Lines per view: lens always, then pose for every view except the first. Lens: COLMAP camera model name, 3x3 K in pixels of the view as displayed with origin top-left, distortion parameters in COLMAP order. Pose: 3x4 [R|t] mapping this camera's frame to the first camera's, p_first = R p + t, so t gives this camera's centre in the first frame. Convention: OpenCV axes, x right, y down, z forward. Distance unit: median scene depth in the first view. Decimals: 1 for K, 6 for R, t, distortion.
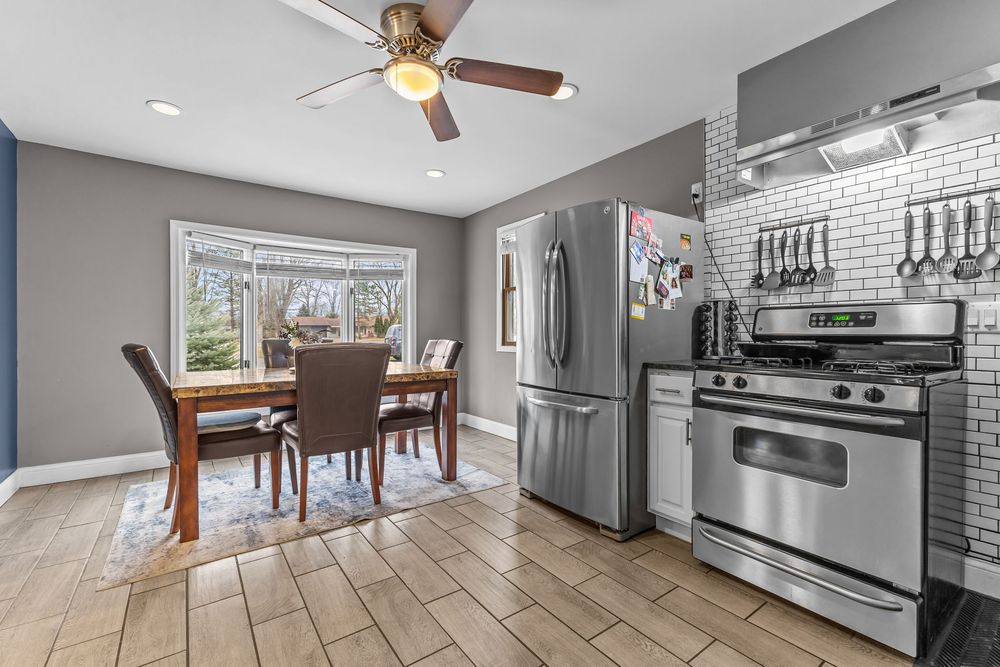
lens RADIAL K [[431.0, 0, 502.2], [0, 431.0, 331.4], [0, 0, 1]] dist [0.025167, -0.008347]
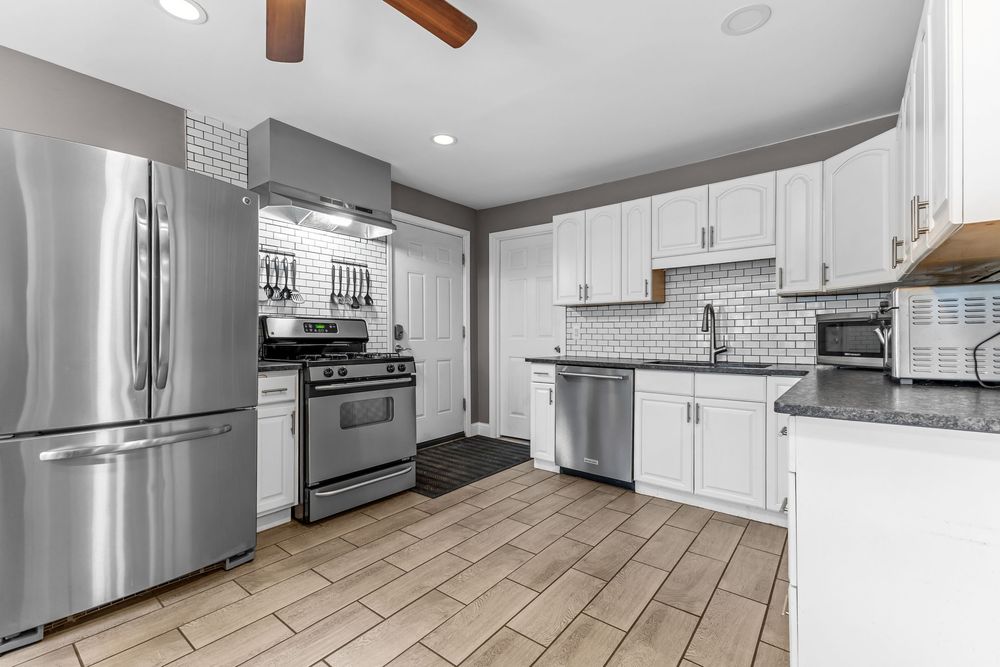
lens RADIAL K [[425.9, 0, 494.6], [0, 425.9, 336.0], [0, 0, 1]] dist [0.000924, 0.000048]
pose [[-0.256400, 0.000645, 0.966571, -0.733535], [-0.001987, 0.999997, -0.001194, 0.002054], [-0.966569, -0.002226, -0.256398, 0.713184]]
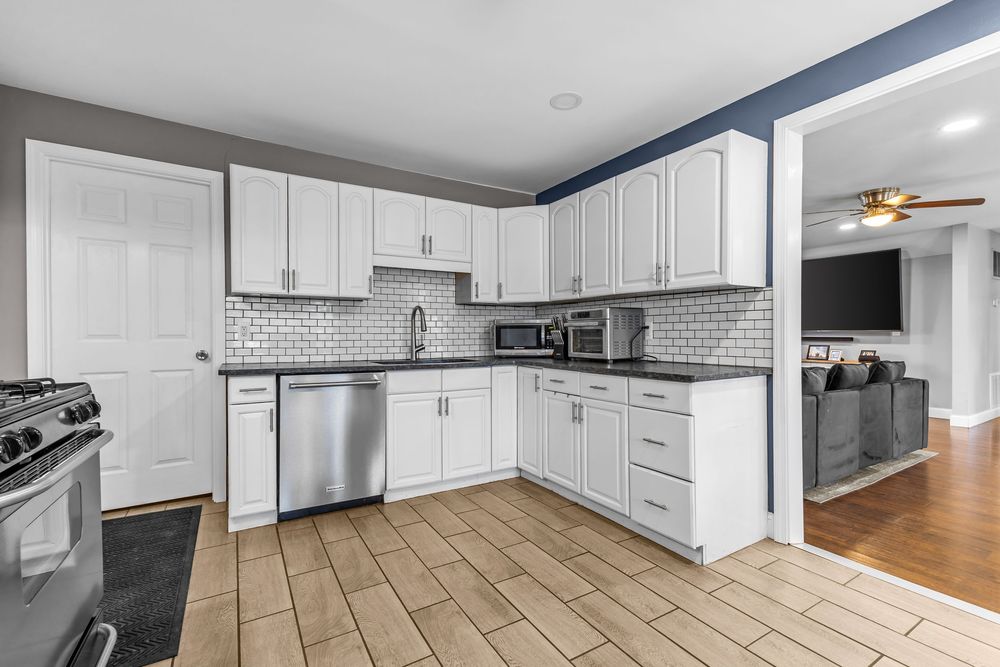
lens RADIAL K [[433.3, 0, 488.7], [0, 433.3, 337.3], [0, 0, 1]] dist [0.002305, 0.000189]
pose [[-0.994201, 0.001988, 0.107521, -0.018693], [0.002257, 0.999995, 0.002380, 0.002191], [-0.107516, 0.002609, -0.994200, 1.155306]]
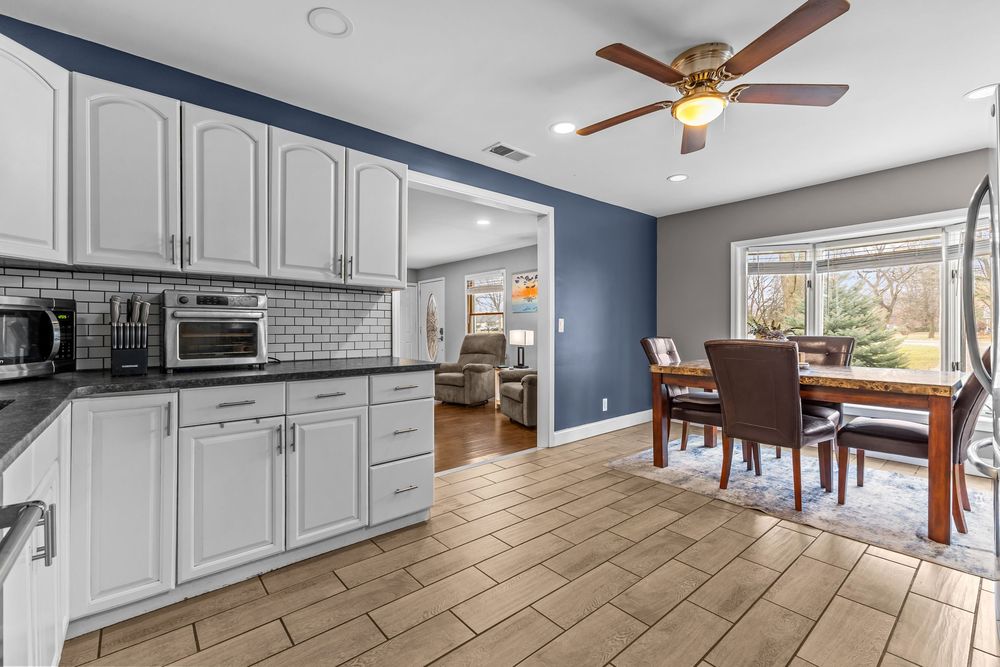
lens RADIAL K [[434.2, 0, 497.7], [0, 434.2, 328.0], [0, 0, 1]] dist [0.002210, 0.000131]
pose [[0.068506, -0.002080, -0.997649, 0.734174], [0.003610, 0.999992, -0.001837, -0.003054], [0.997644, -0.003475, 0.068513, 0.330992]]
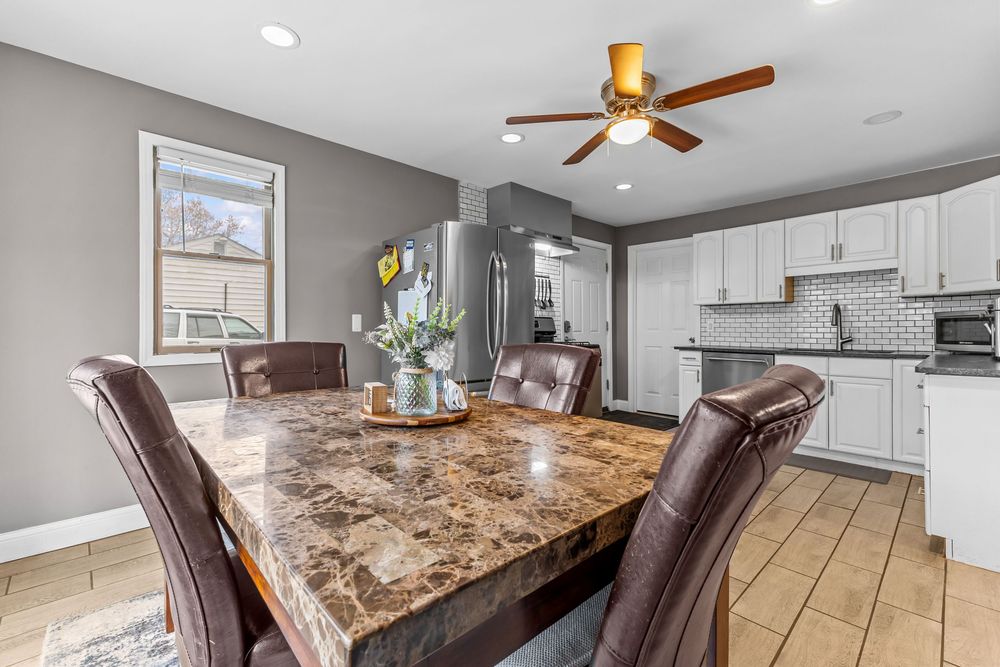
lens RADIAL K [[419.1, 0, 499.1], [0, 419.1, 328.2], [0, 0, 1]] dist [0.000153, -0.000536]
pose [[-0.115433, 0.003649, 0.993309, -1.109580], [0.000202, 0.999993, -0.003650, 0.001444], [-0.993315, -0.000220, -0.115433, 1.240126]]
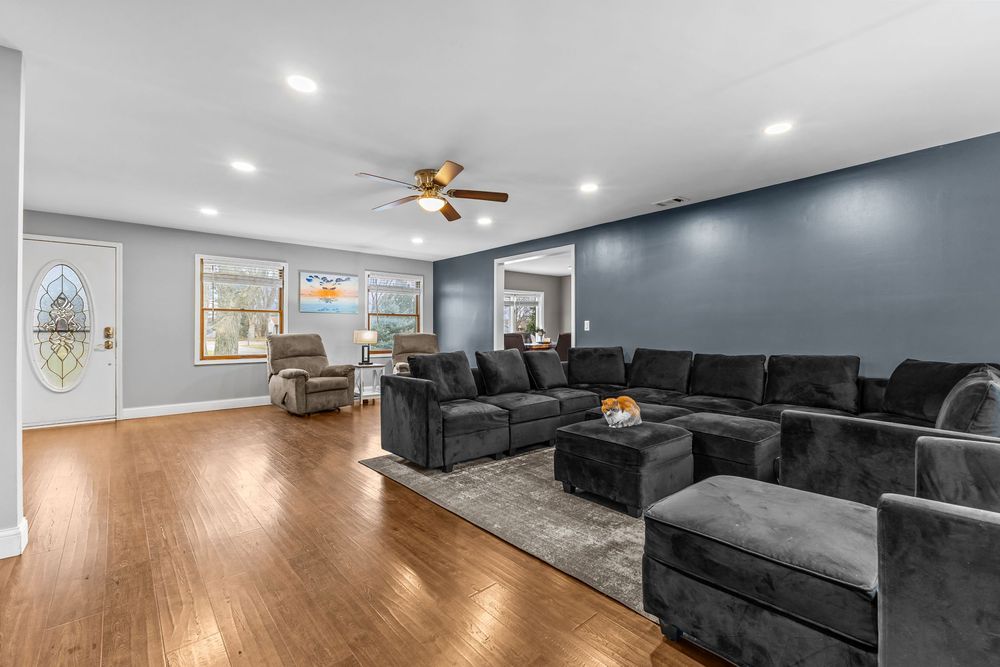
lens RADIAL K [[425.9, 0, 494.6], [0, 425.9, 336.0], [0, 0, 1]] dist [0.000924, 0.000048]
pose [[0.995545, -0.003189, 0.094238, -1.359245], [0.001923, 0.999907, 0.013526, 0.007824], [-0.094273, -0.013284, 0.995458, -2.373129]]
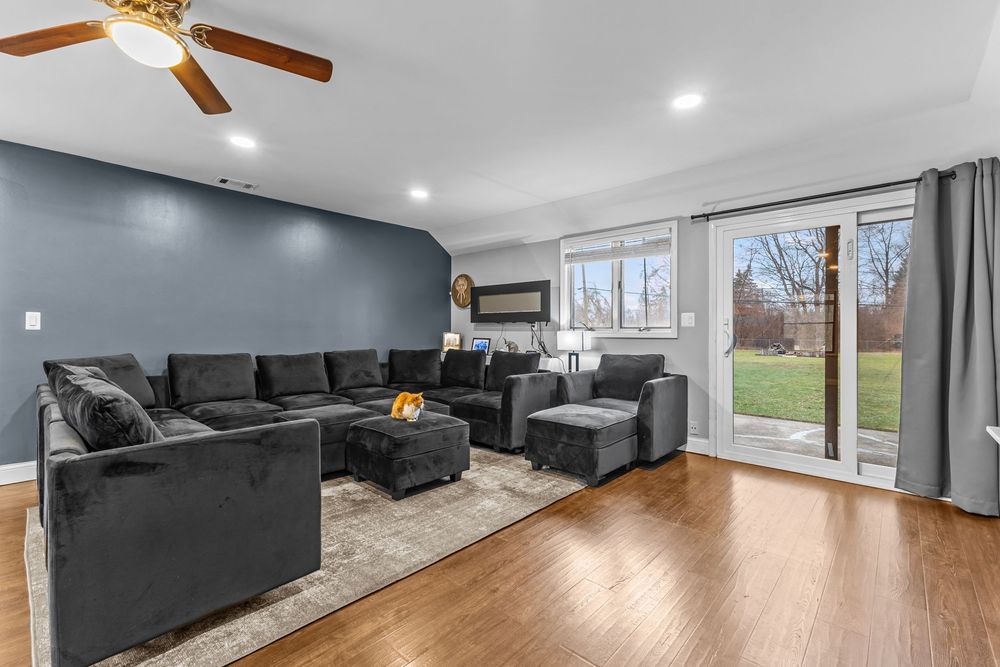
lens RADIAL K [[431.0, 0, 502.2], [0, 431.0, 331.4], [0, 0, 1]] dist [0.025167, -0.008347]
pose [[-0.197013, -0.001016, 0.980400, -2.275022], [-0.006642, 0.999978, -0.000298, 0.006192], [-0.980378, -0.006571, -0.197015, -1.210714]]
